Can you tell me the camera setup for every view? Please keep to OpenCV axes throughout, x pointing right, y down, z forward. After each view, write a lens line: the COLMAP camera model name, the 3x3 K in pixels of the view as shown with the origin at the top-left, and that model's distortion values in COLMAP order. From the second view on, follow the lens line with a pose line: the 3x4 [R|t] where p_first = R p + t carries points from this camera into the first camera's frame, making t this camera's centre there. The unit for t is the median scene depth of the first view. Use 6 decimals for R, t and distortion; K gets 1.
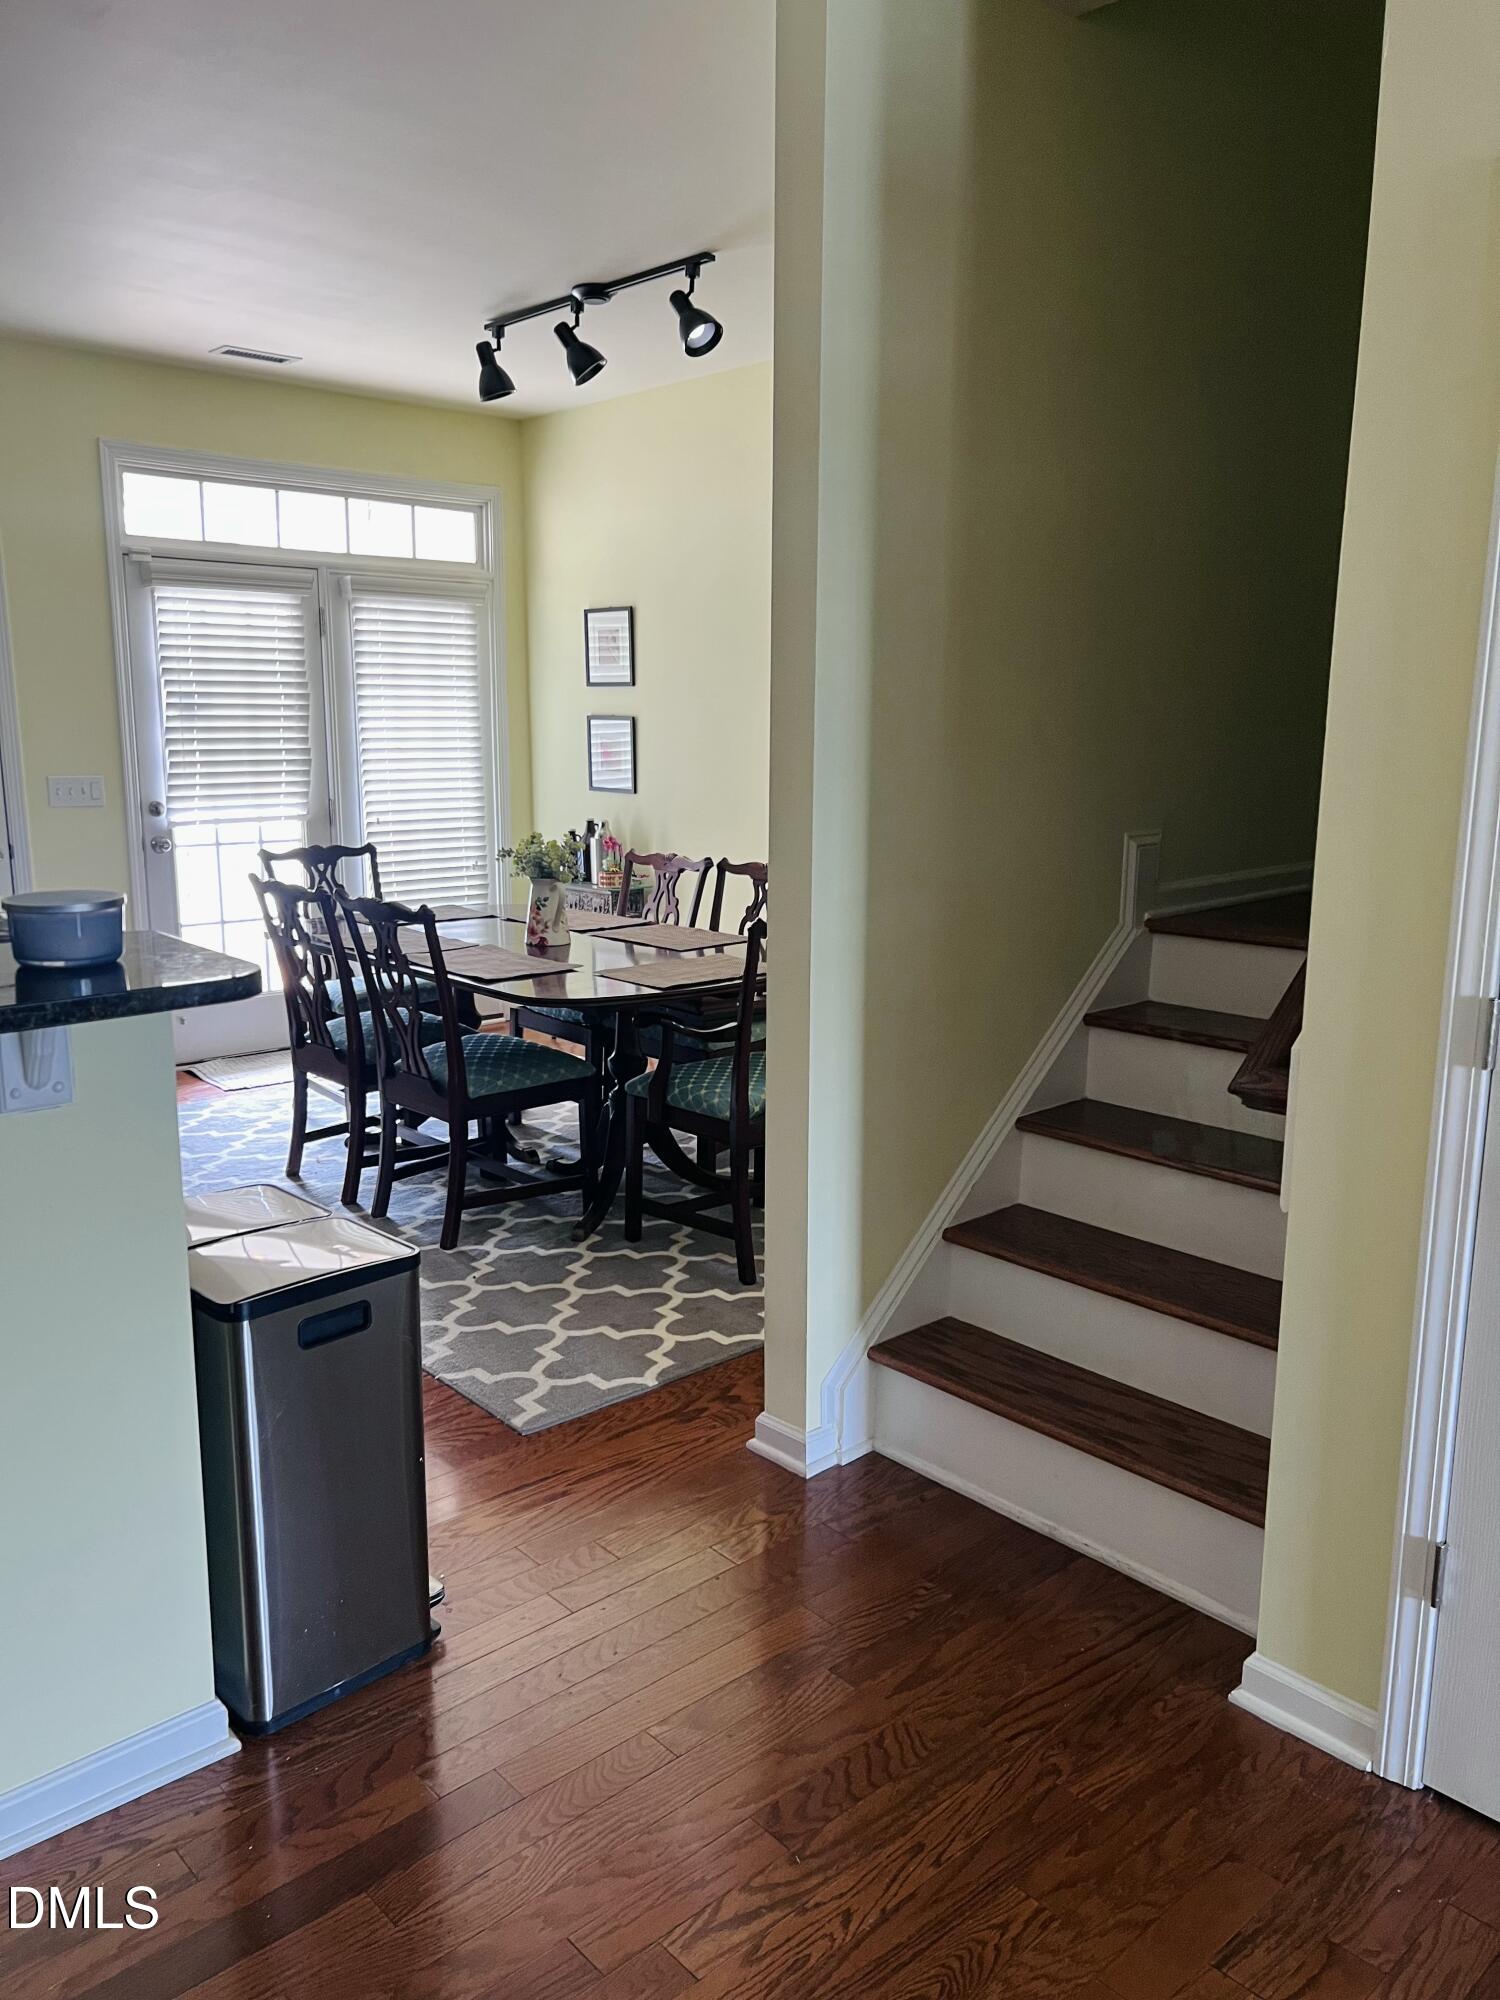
lens RADIAL K [[1507.1, 0, 761.7], [0, 1507.1, 993.7], [0, 0, 1]] dist [0.064303, -0.072055]
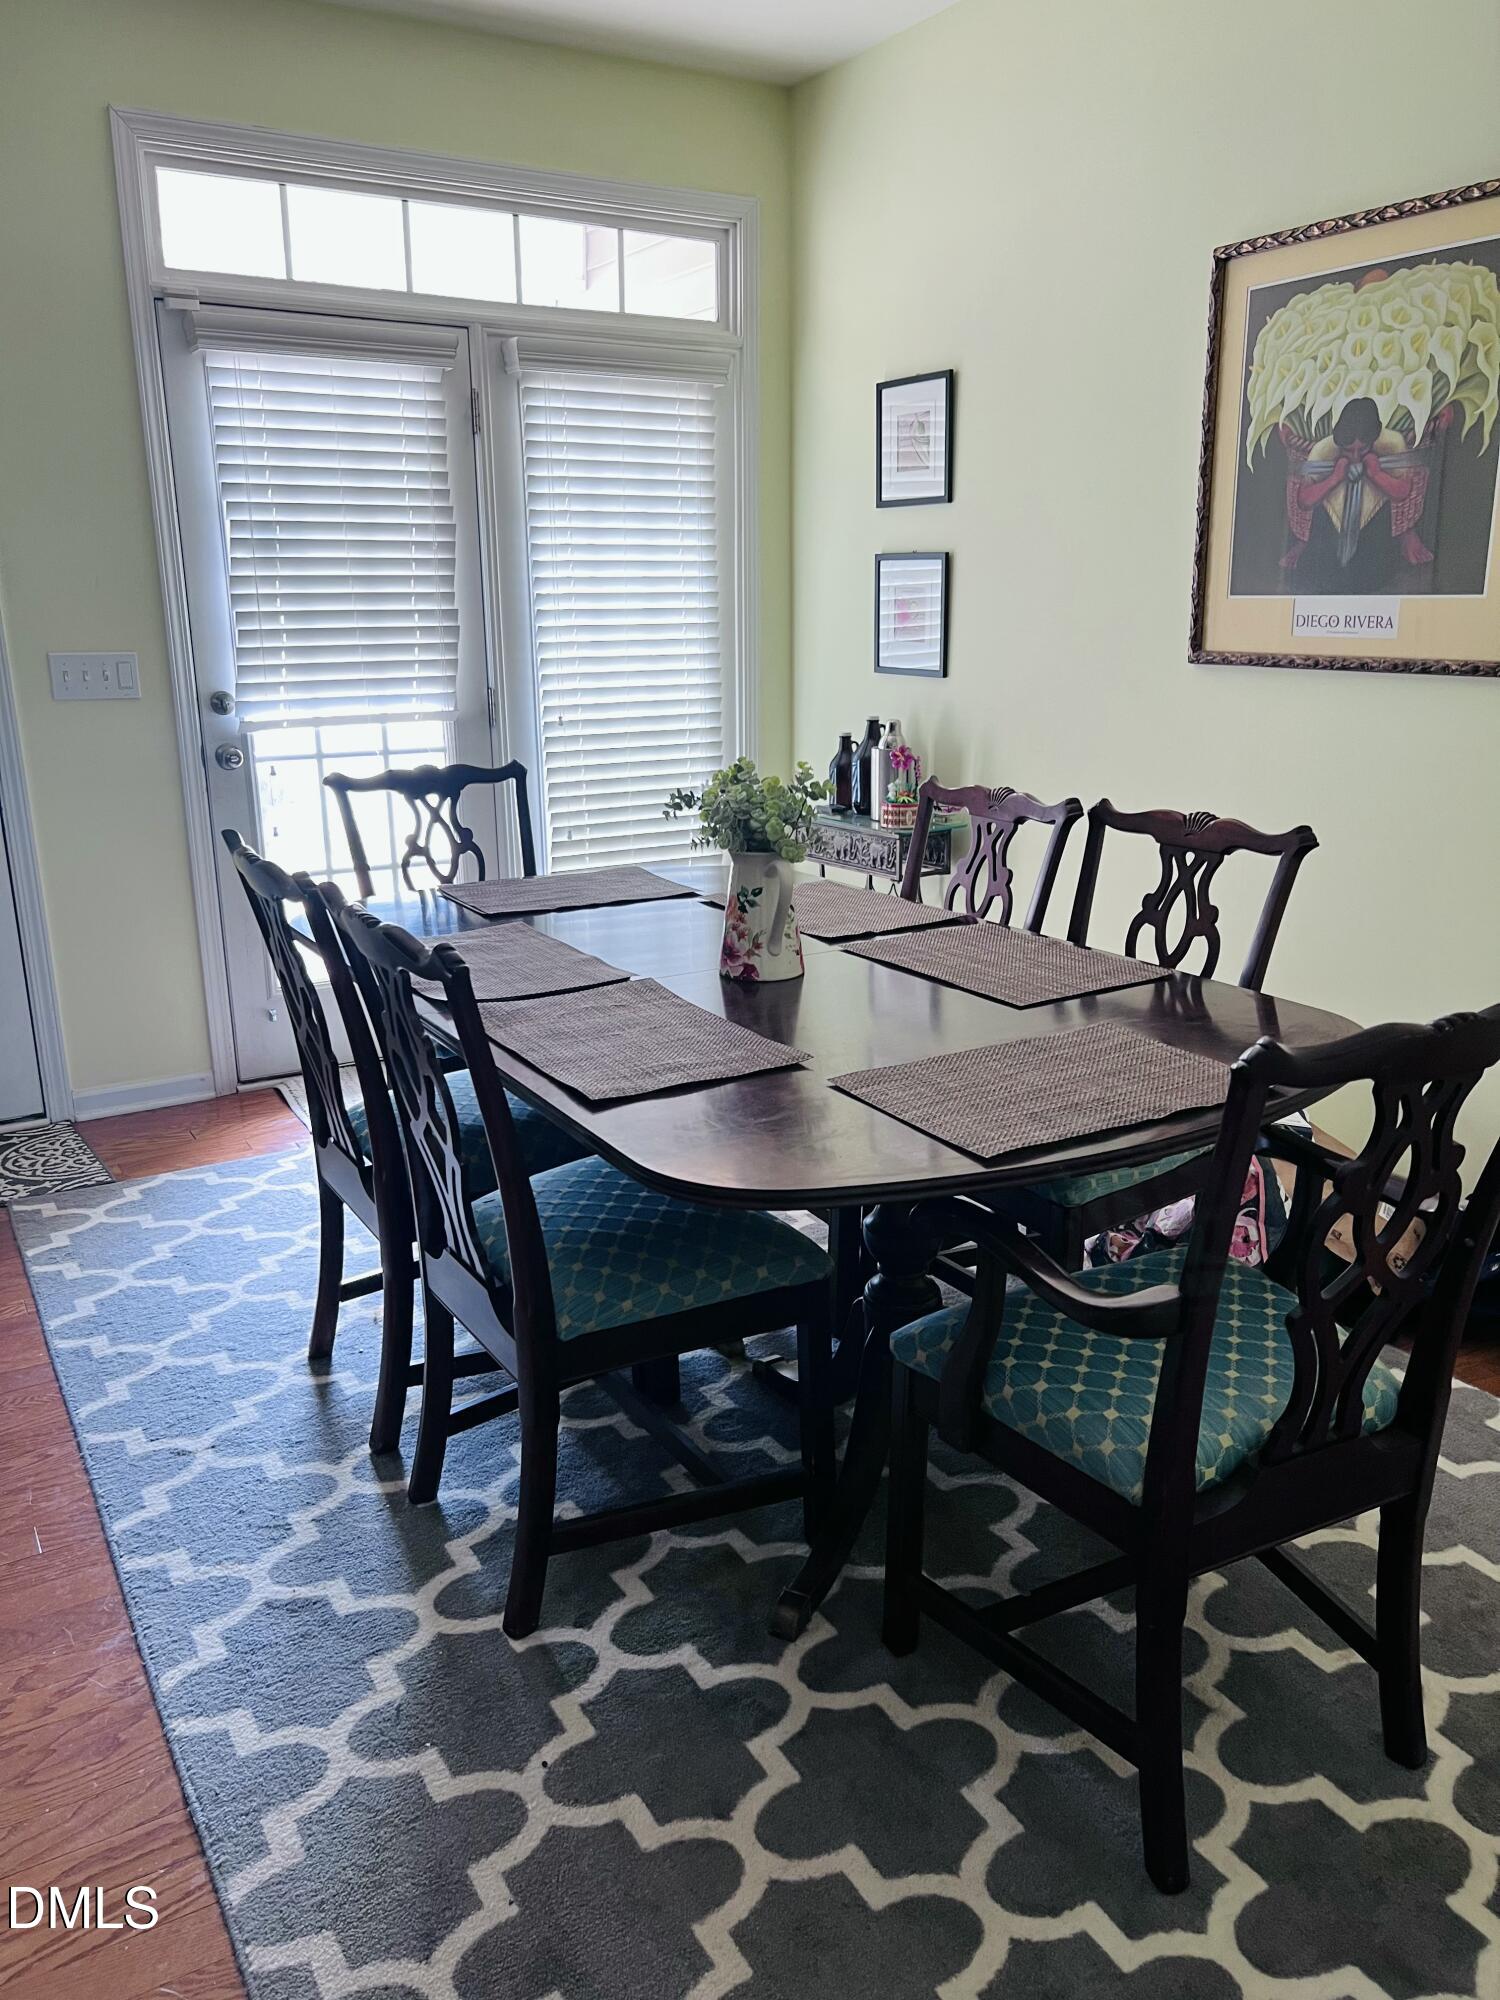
lens RADIAL K [[1507.1, 0, 753.5], [0, 1507.1, 1008.3], [0, 0, 1]] dist [0.064303, -0.072055]
pose [[0.978261, 0.043158, -0.202835, -0.030889], [-0.025480, 0.995708, 0.088971, -0.055011], [0.205805, -0.081868, 0.975163, 0.398502]]
